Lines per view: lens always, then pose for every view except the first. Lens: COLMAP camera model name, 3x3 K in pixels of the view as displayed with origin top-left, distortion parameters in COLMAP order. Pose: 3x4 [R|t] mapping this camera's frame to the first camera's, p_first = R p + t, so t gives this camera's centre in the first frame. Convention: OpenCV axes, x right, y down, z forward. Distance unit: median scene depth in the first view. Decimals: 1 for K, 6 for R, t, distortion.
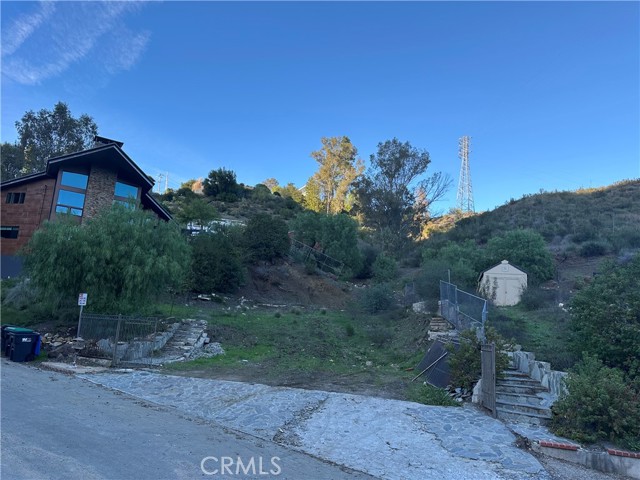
lens RADIAL K [[460.2, 0, 317.9], [0, 460.2, 227.8], [0, 0, 1]] dist [0.083041, -0.058970]
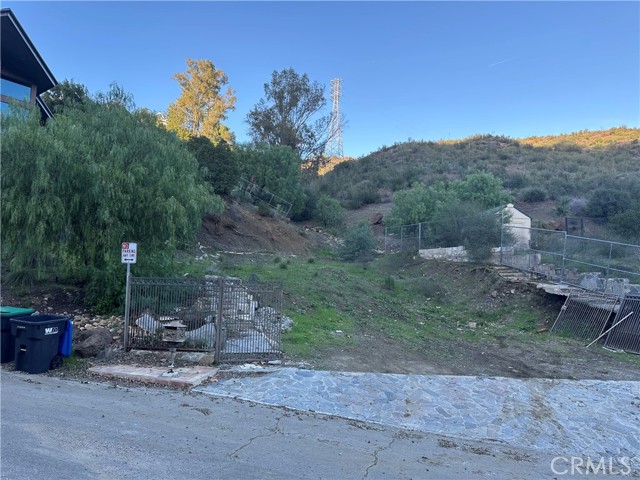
lens RADIAL K [[460.2, 0, 317.9], [0, 460.2, 227.8], [0, 0, 1]] dist [0.083041, -0.058970]
pose [[0.931994, 0.005887, 0.362425, -0.122274], [-0.051353, 0.991927, 0.115946, 0.010680], [-0.358817, -0.126673, 0.924773, 0.096306]]
